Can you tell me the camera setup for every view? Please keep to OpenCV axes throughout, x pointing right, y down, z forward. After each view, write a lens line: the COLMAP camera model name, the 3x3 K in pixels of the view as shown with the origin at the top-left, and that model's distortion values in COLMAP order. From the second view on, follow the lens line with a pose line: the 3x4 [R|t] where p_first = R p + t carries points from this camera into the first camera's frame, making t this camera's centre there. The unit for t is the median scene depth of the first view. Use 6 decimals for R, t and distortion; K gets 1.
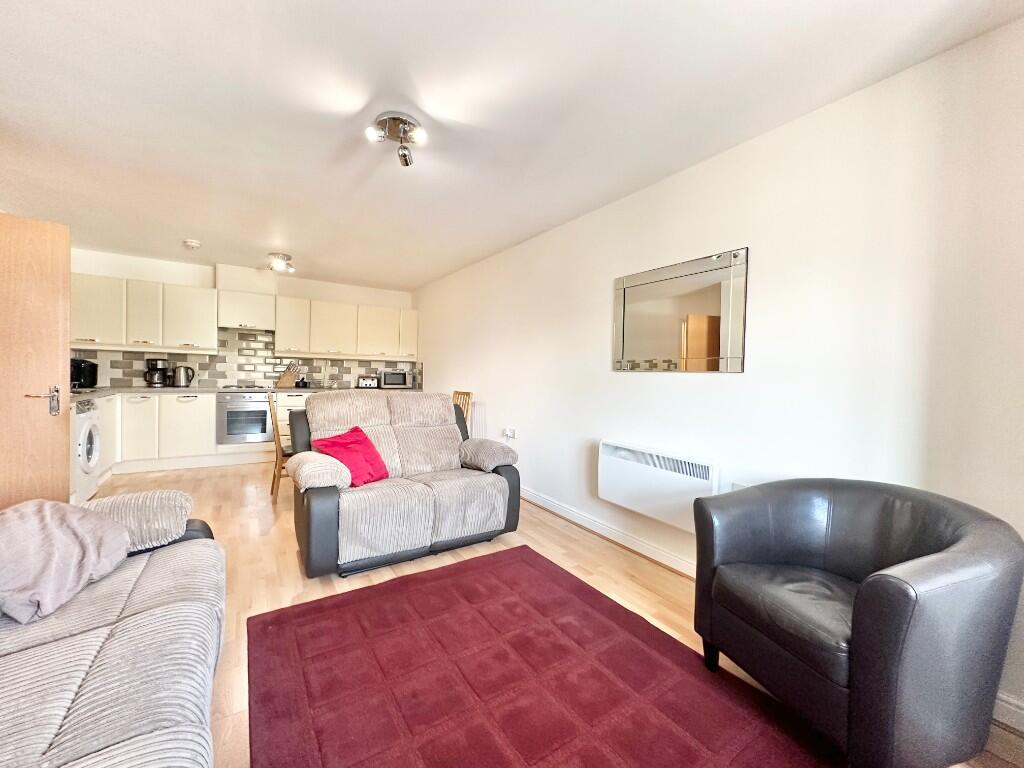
lens RADIAL K [[408.8, 0, 512.0], [0, 408.8, 384.0], [0, 0, 1]] dist [-0.002518, -0.000176]
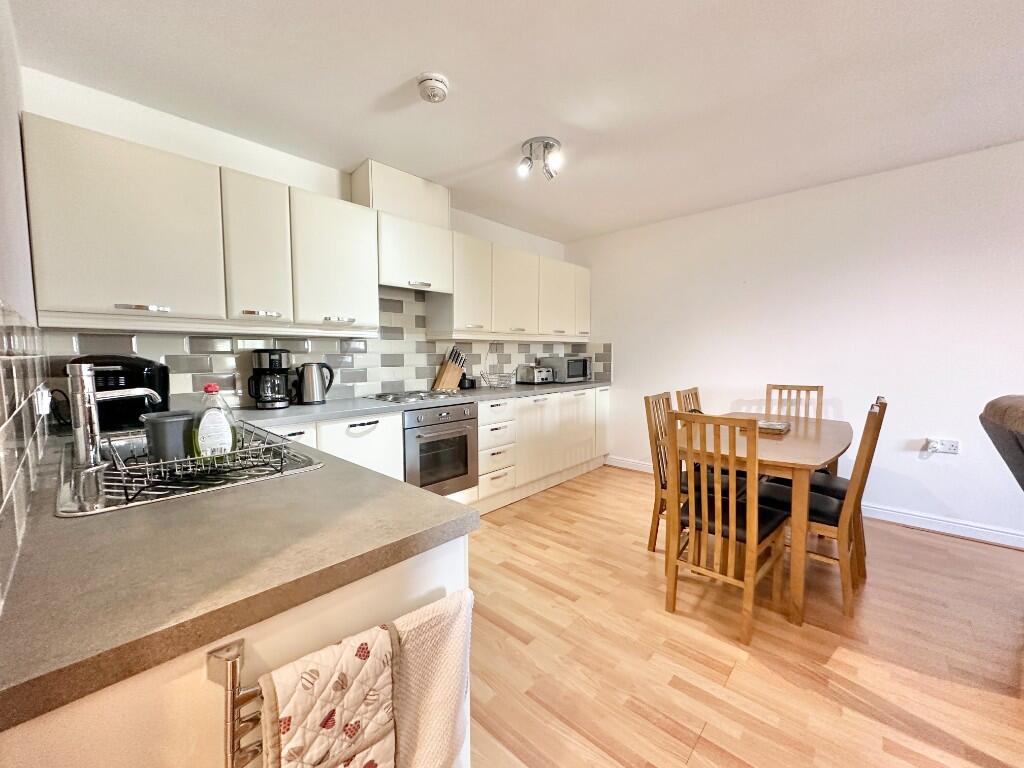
lens RADIAL K [[403.7, 0, 512.0], [0, 403.7, 384.0], [0, 0, 1]] dist [0.000443, 0.000057]
pose [[0.969871, -0.049484, 0.238539, -0.703071], [0.036654, 0.997648, 0.057927, -0.037578], [-0.240845, -0.047438, 0.969404, 0.463340]]
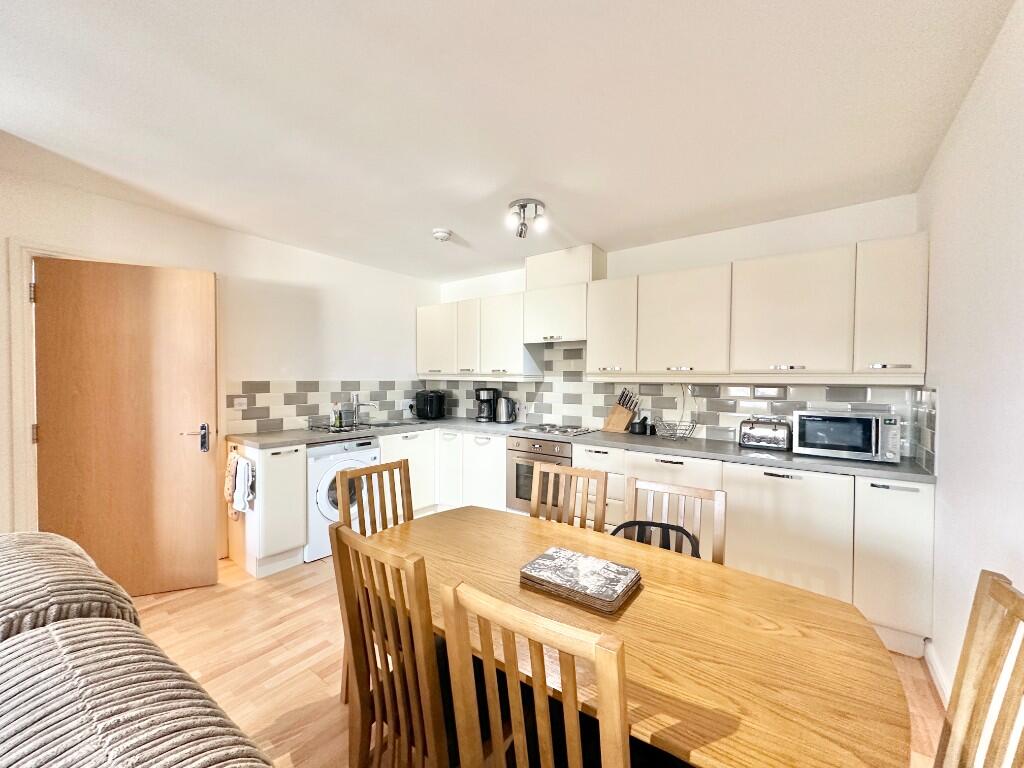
lens RADIAL K [[408.4, 0, 512.0], [0, 408.4, 384.0], [0, 0, 1]] dist [-0.000470, 0.000057]
pose [[0.340704, -0.012196, -0.940091, -0.045394], [-0.024841, 0.999450, -0.021969, -0.053057], [0.939842, 0.030837, 0.340214, 0.753236]]
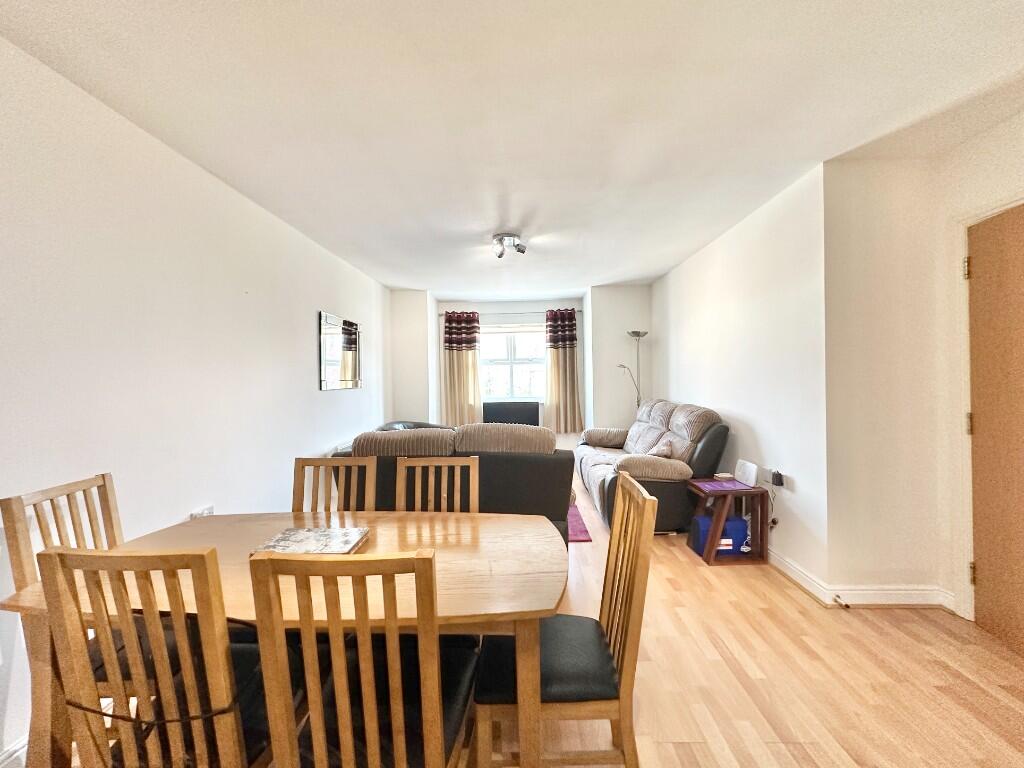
lens RADIAL K [[428.7, 0, 512.0], [0, 428.7, 384.0], [0, 0, 1]] dist [0.000623, 0.000464]
pose [[-0.816966, -0.017969, 0.576406, -0.544445], [0.014072, 0.998596, 0.051075, -0.063731], [-0.576514, 0.049838, -0.815566, 1.035794]]
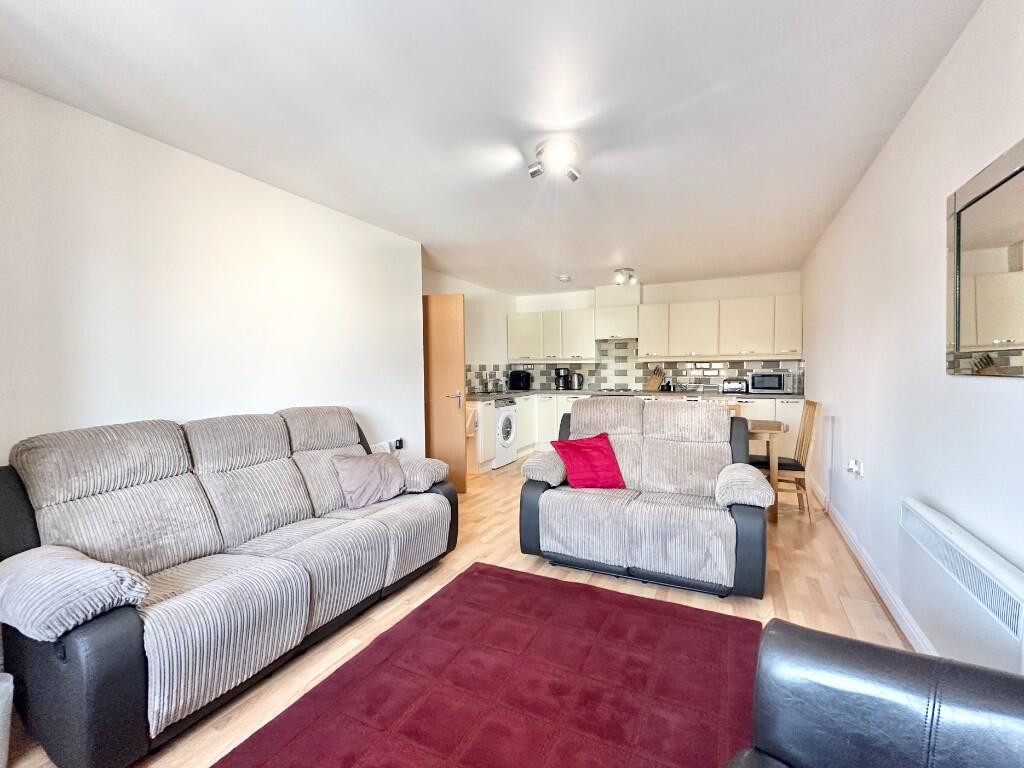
lens RADIAL K [[443.6, 0, 512.0], [0, 443.6, 384.0], [0, 0, 1]] dist [0.000585, 0.000072]
pose [[0.498062, 0.000846, -0.867141, 0.290661], [0.000599, 0.999999, 0.001319, -0.012676], [0.867141, -0.001177, 0.498061, 0.145949]]
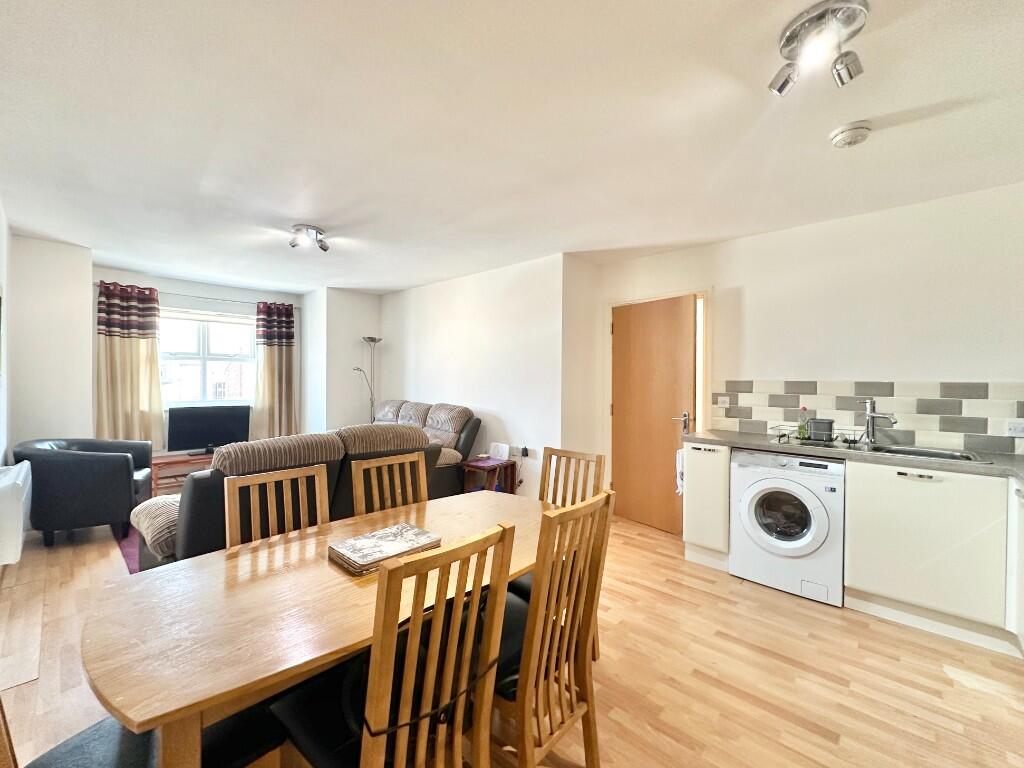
lens RADIAL K [[428.7, 0, 512.0], [0, 428.7, 384.0], [0, 0, 1]] dist [0.000623, 0.000464]
pose [[-0.971184, -0.030516, -0.236369, -0.279487], [-0.040057, 0.998561, 0.035668, -0.066696], [0.234941, 0.044109, -0.971008, 1.181914]]
